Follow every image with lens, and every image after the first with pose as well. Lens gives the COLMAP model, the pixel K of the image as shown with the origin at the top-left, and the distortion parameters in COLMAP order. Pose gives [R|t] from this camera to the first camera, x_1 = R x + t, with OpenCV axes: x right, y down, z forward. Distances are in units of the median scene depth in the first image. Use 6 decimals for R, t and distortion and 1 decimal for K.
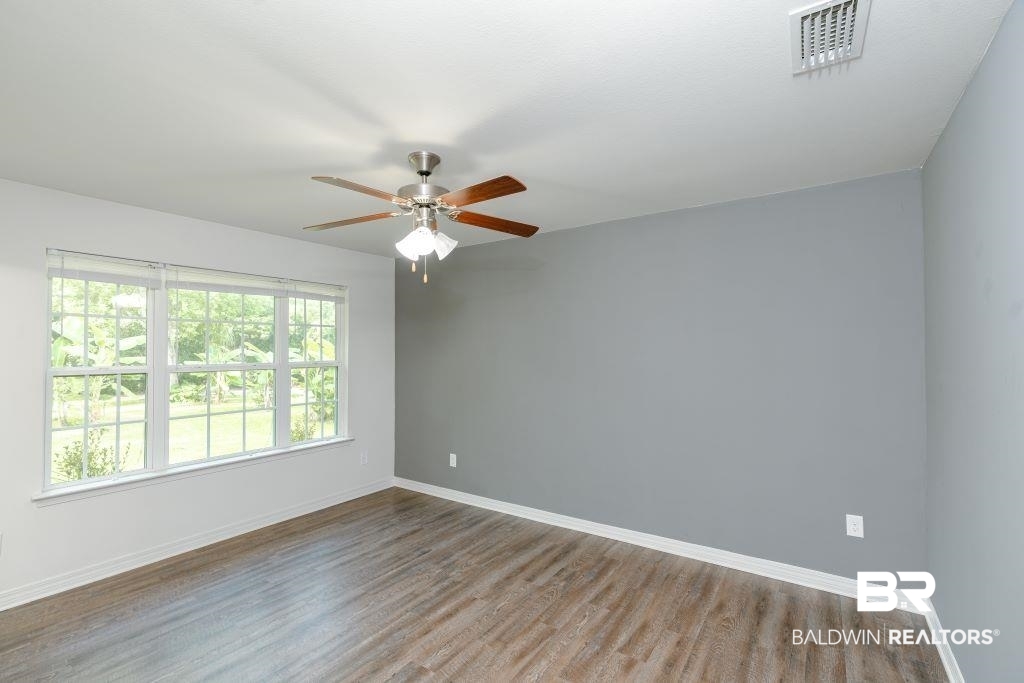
lens RADIAL K [[453.7, 0, 509.1], [0, 453.7, 342.5], [0, 0, 1]] dist [-0.002449, 0.000219]
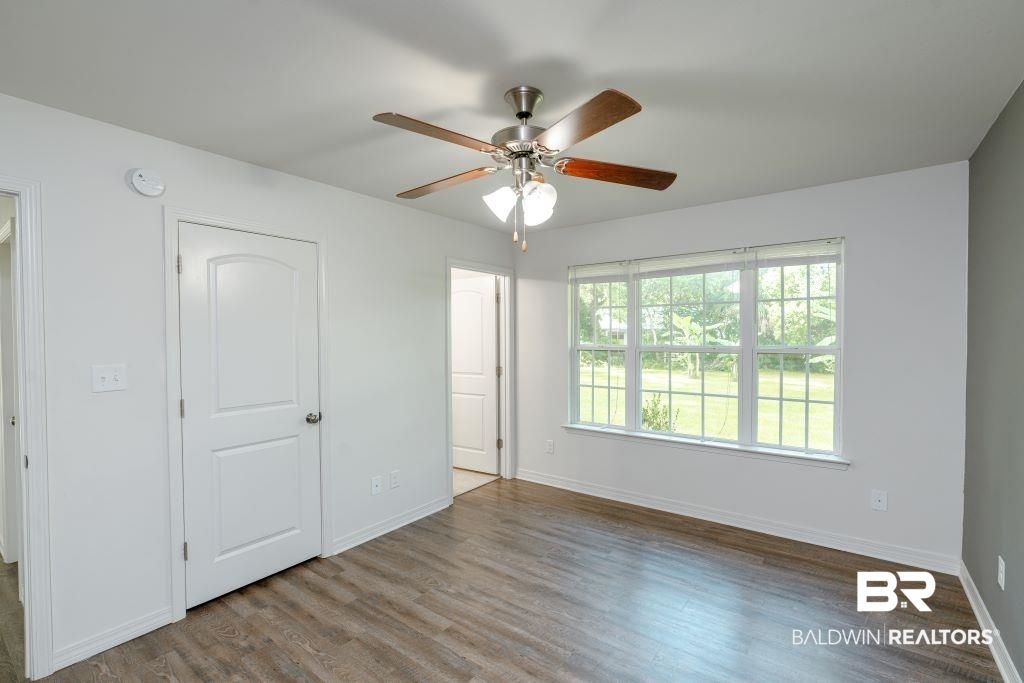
lens RADIAL K [[453.7, 0, 508.5], [0, 453.7, 345.6], [0, 0, 1]] dist [-0.002449, 0.000219]
pose [[-0.017435, 0.031127, -0.999363, 0.387020], [0.023466, 0.999253, 0.030714, 0.006710], [0.999573, -0.022916, -0.018153, 0.602113]]
